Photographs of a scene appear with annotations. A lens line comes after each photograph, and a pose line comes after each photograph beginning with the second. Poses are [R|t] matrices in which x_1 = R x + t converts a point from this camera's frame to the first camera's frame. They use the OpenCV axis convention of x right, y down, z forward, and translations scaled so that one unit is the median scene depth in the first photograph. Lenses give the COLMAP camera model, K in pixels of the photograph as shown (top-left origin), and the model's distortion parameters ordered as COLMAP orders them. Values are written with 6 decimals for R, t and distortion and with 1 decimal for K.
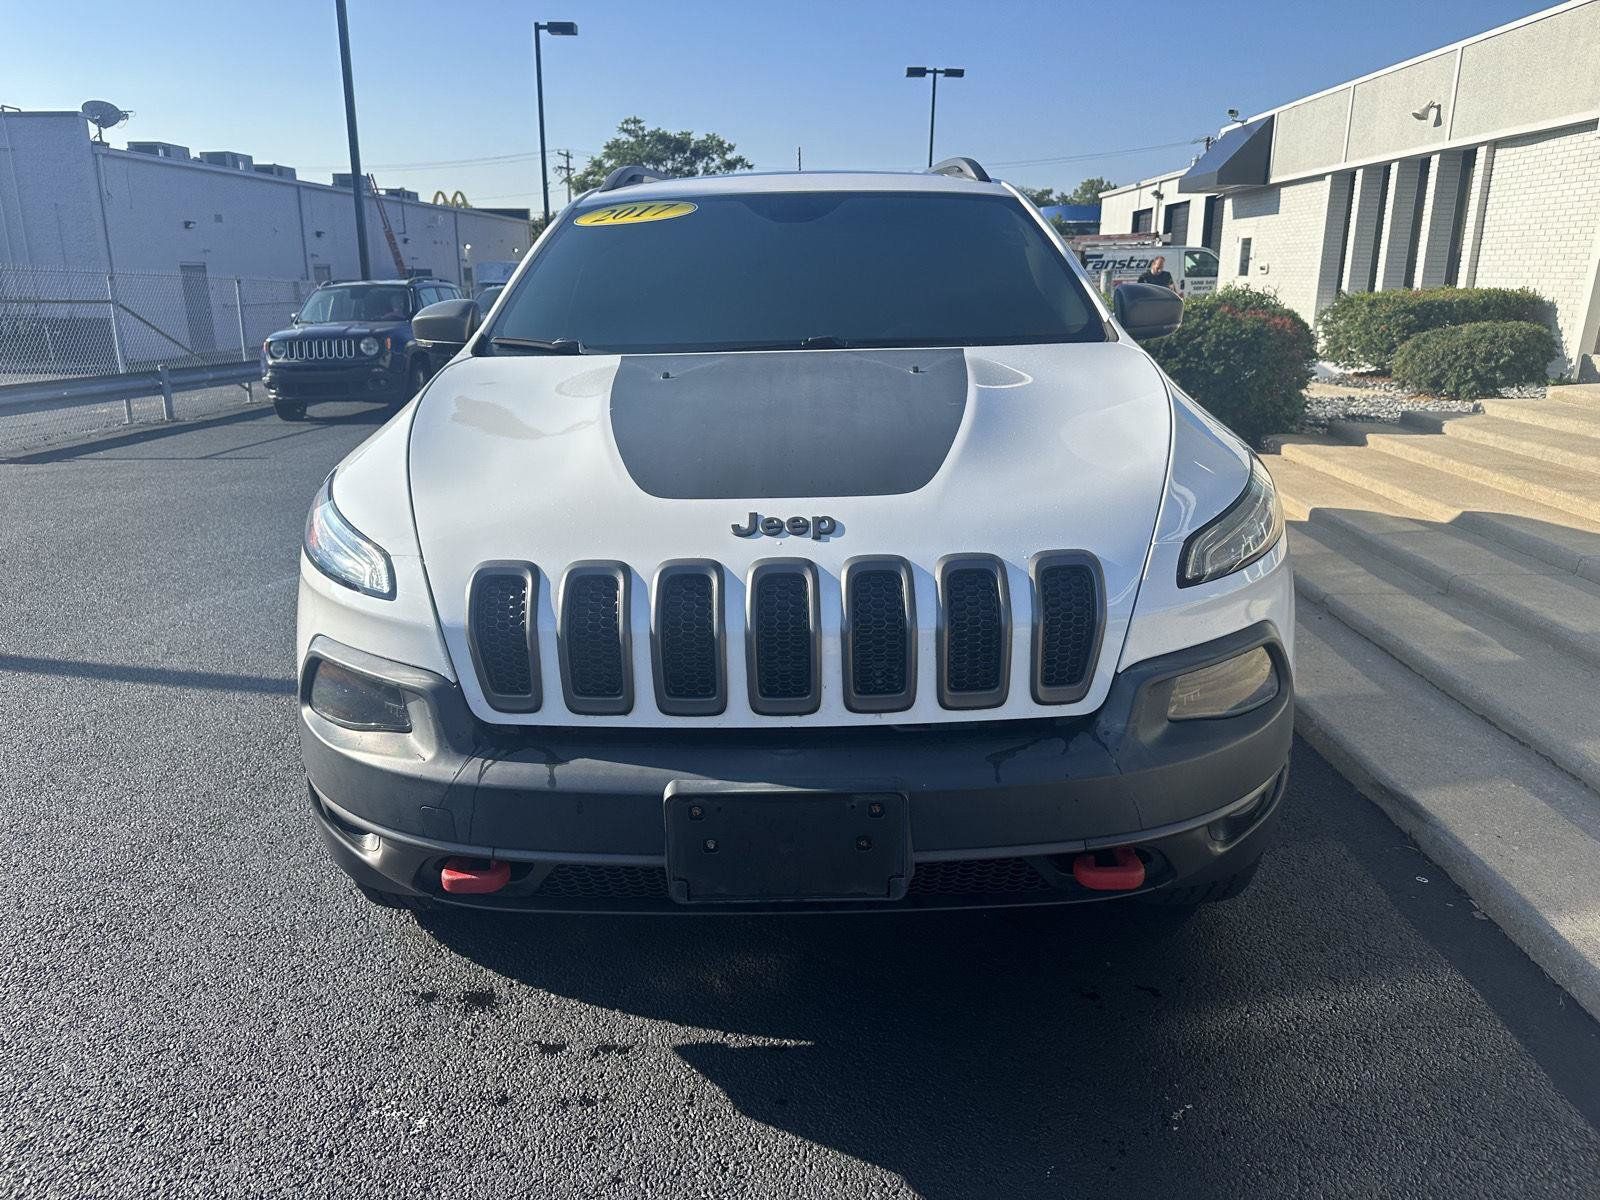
lens RADIAL K [[1145.9, 0, 790.0], [0, 1145.9, 588.6], [0, 0, 1]] dist [0.027965, -0.027768]
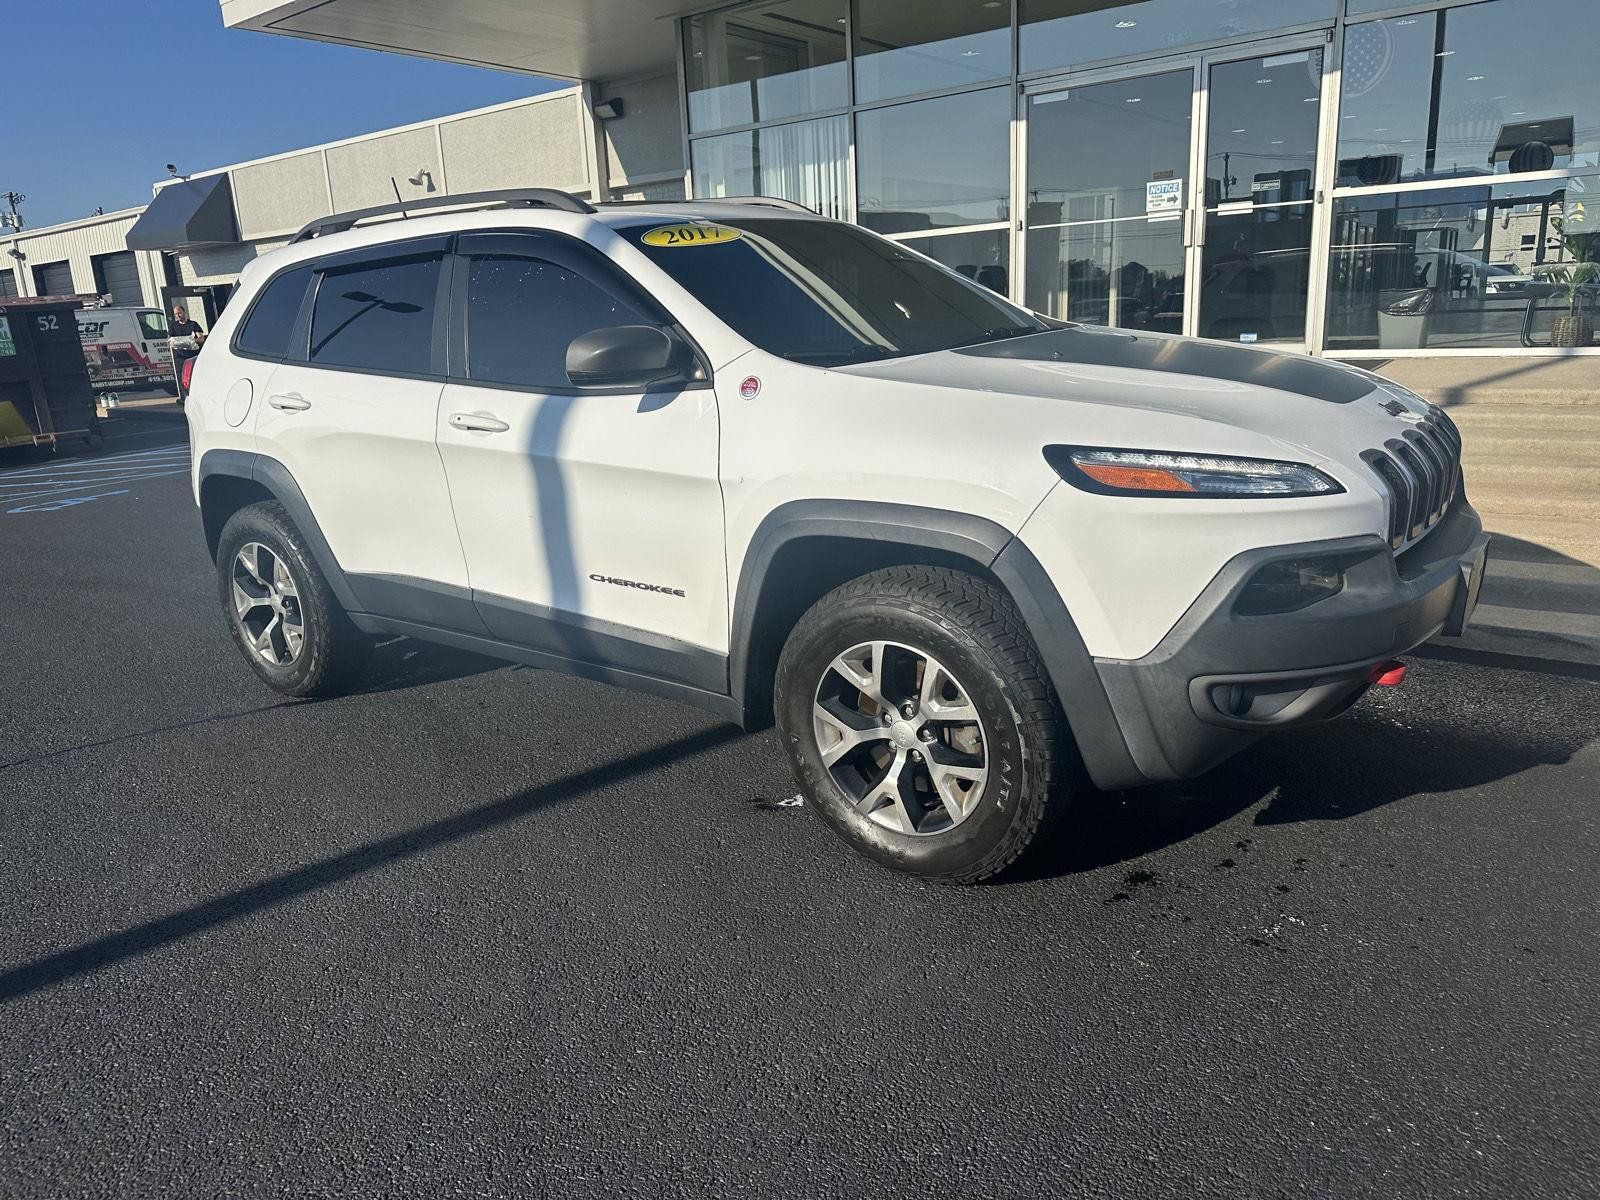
lens RADIAL K [[1145.9, 0, 784.7], [0, 1145.9, 609.8], [0, 0, 1]] dist [0.027965, -0.027768]
pose [[0.590981, -0.237643, 0.770887, -0.137270], [0.263294, 0.960113, 0.094128, -0.012036], [-0.762507, 0.147342, 0.629978, 0.050251]]
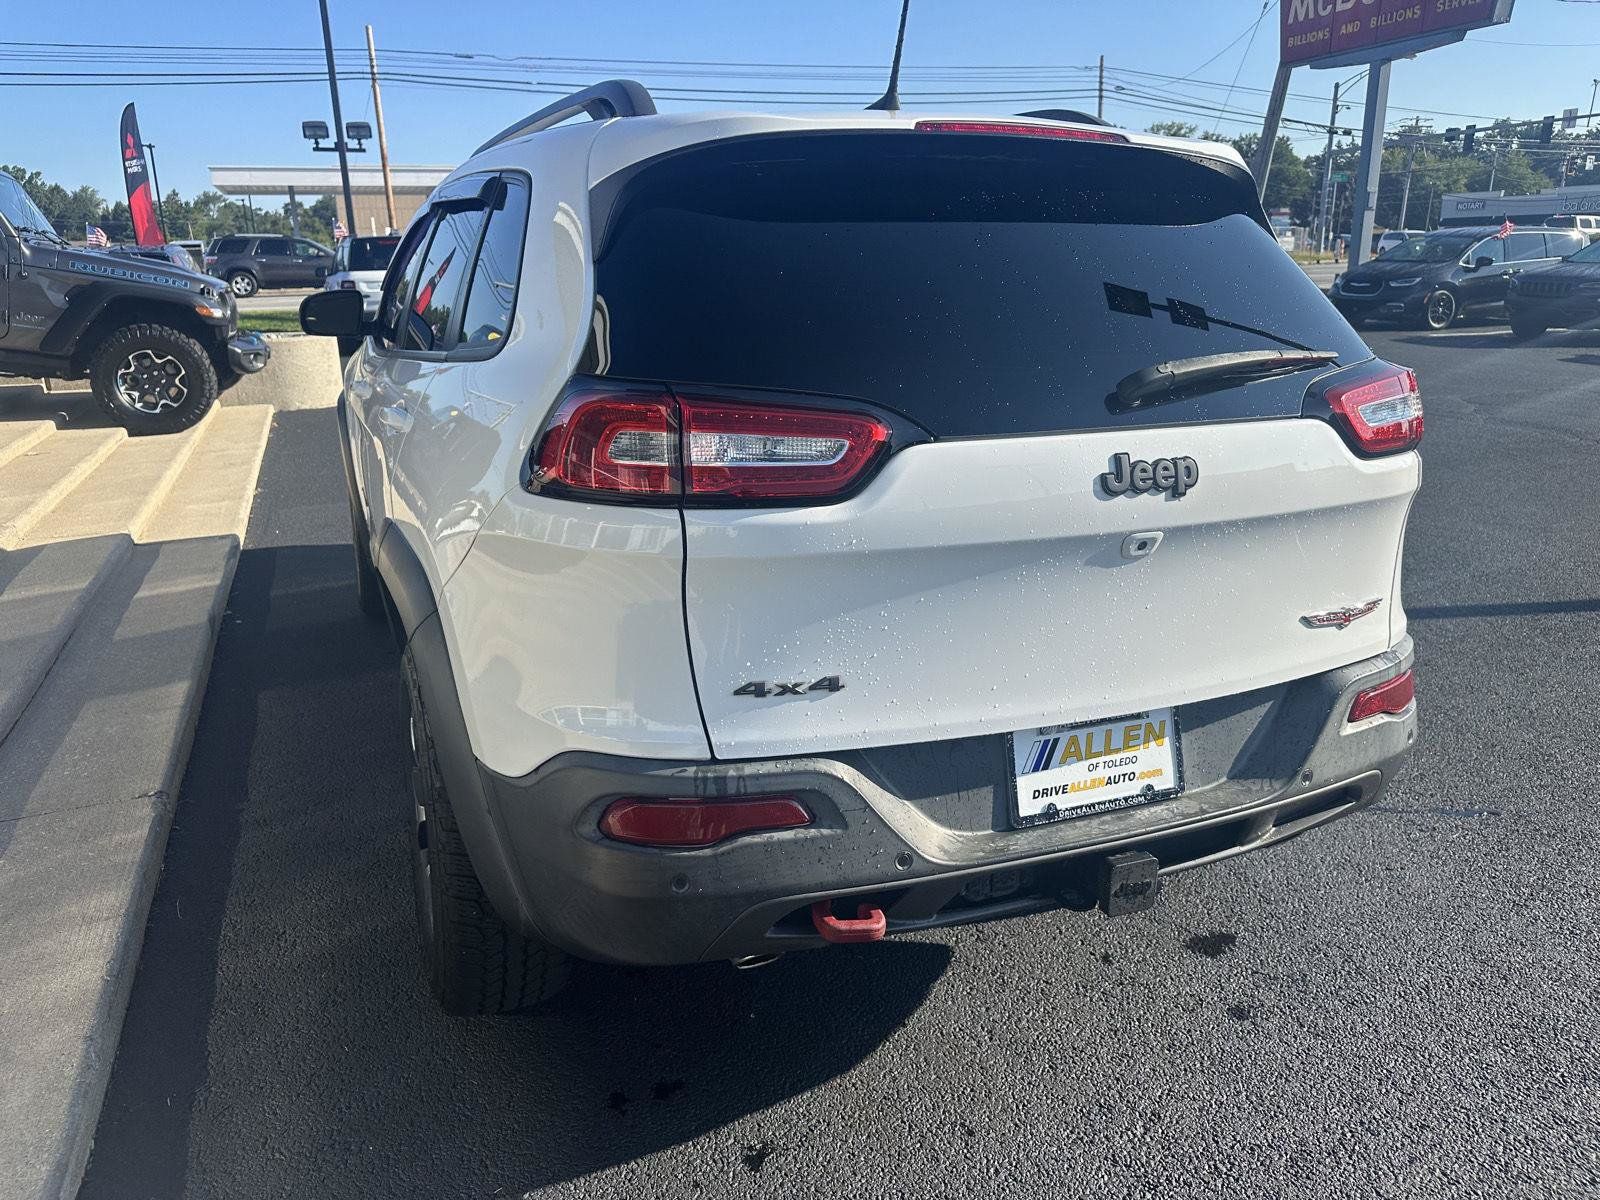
lens RADIAL K [[1145.9, 0, 786.9], [0, 1145.9, 588.5], [0, 0, 1]] dist [0.027965, -0.027768]
pose [[-0.920004, 0.125133, -0.371395, 0.050707], [-0.089818, 0.855112, 0.510604, -0.091364], [0.381477, 0.503116, -0.775467, 0.317653]]
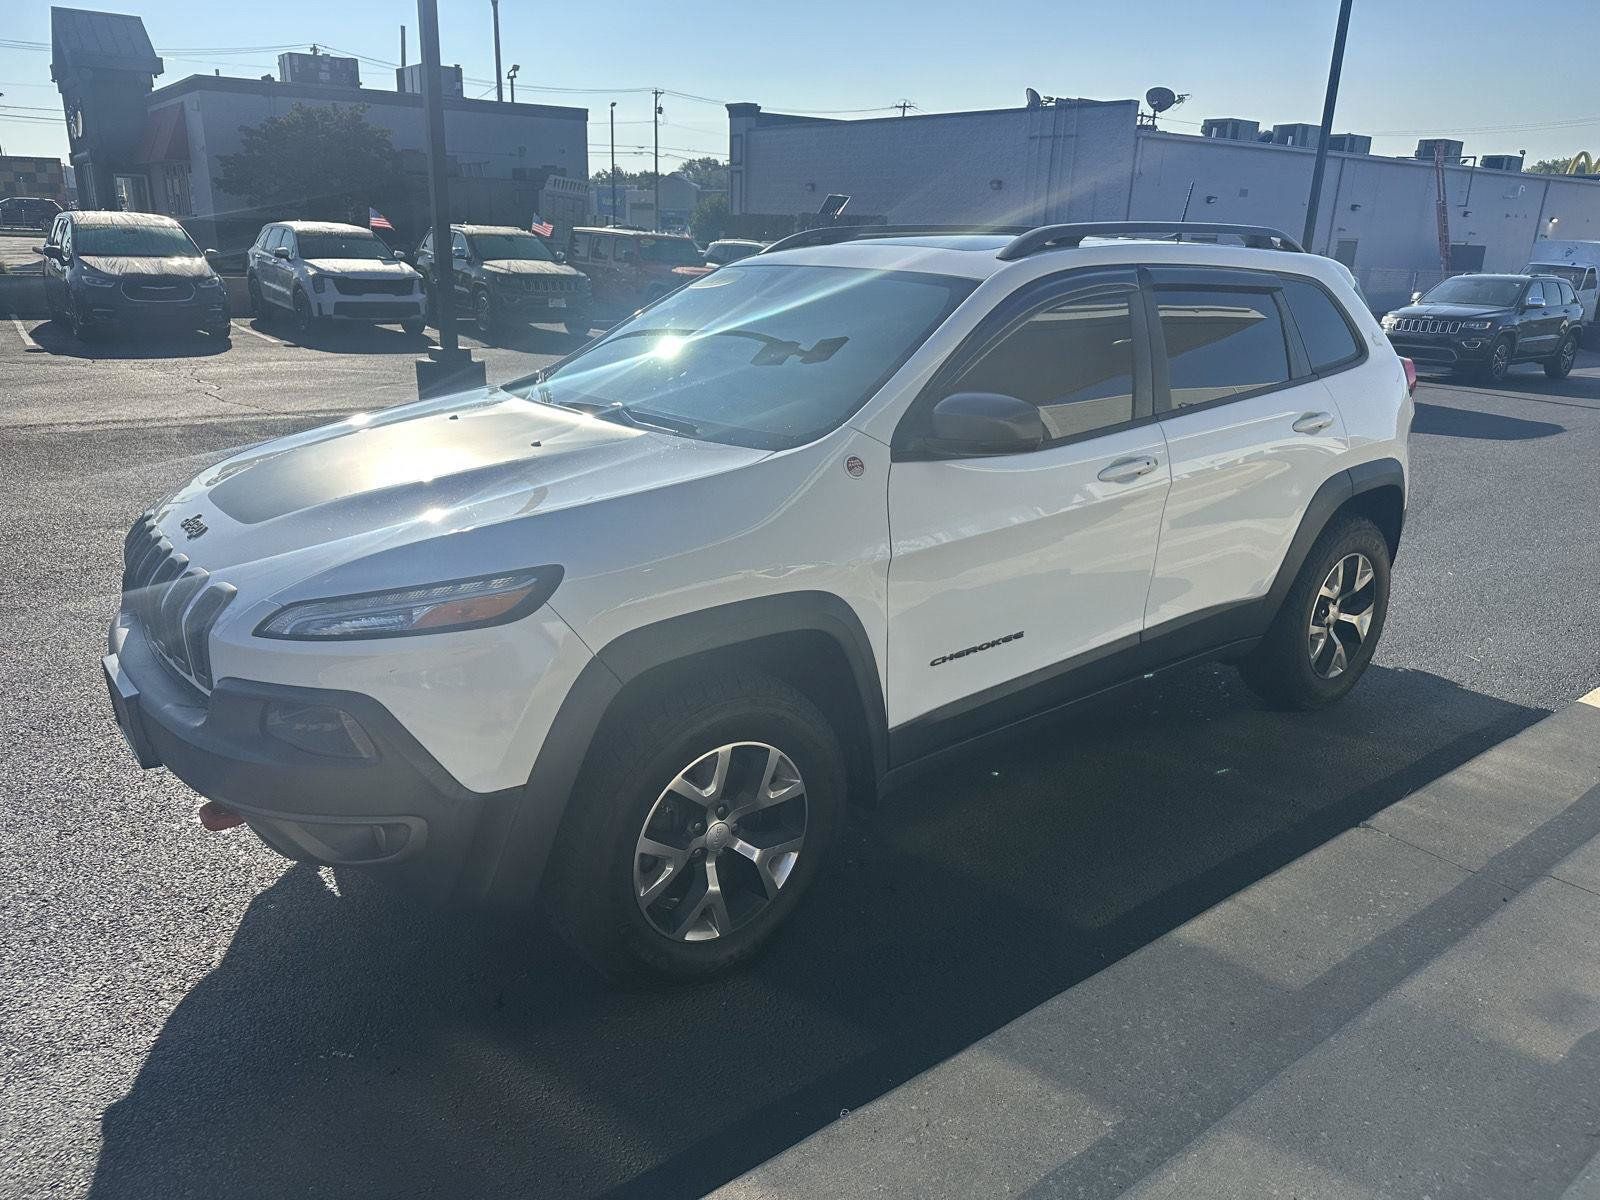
lens RADIAL K [[1145.9, 0, 805.3], [0, 1145.9, 602.5], [0, 0, 1]] dist [0.027965, -0.027768]
pose [[0.633735, 0.266648, -0.726140, 0.126165], [-0.236371, 0.960564, 0.146440, -0.028384], [0.736552, 0.078834, 0.671771, 0.042345]]
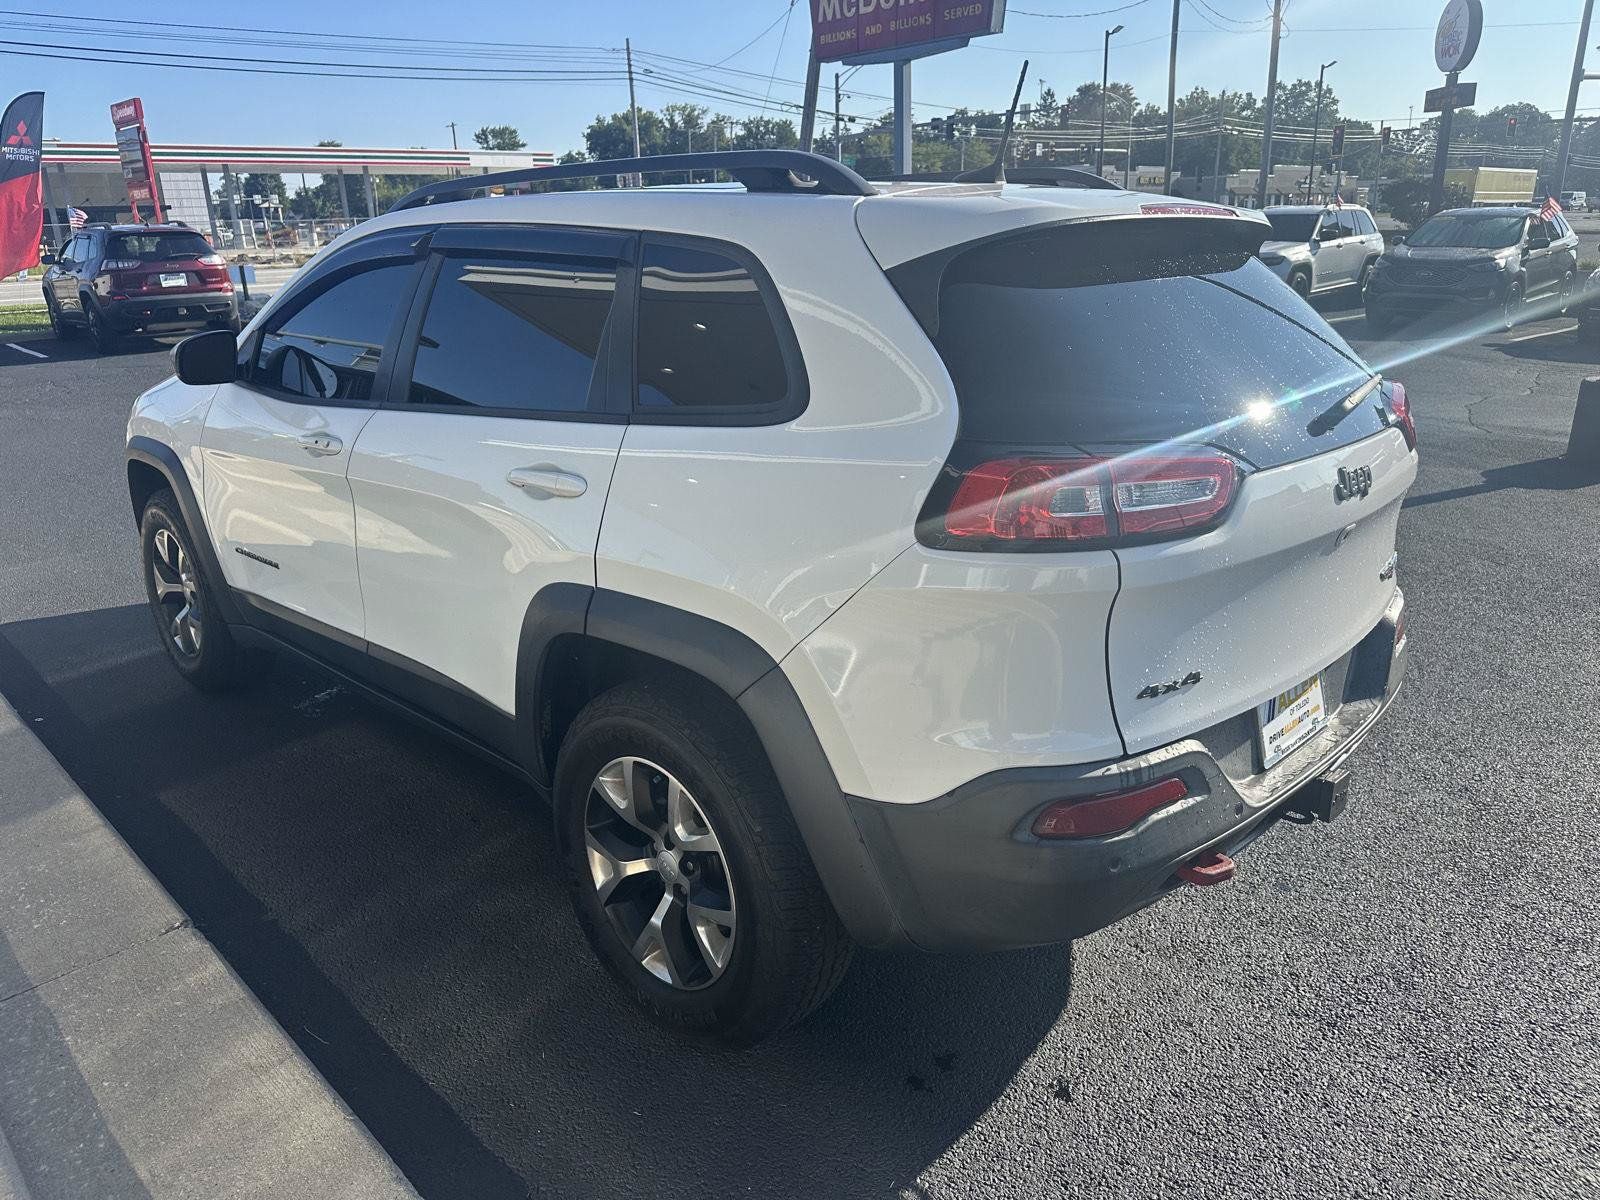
lens RADIAL K [[1145.9, 0, 788.1], [0, 1145.9, 588.8], [0, 0, 1]] dist [0.027965, -0.027768]
pose [[-0.700729, 0.238874, -0.672249, 0.099339], [-0.165037, 0.862446, 0.478487, -0.092551], [0.694077, 0.446235, -0.564917, 0.292163]]
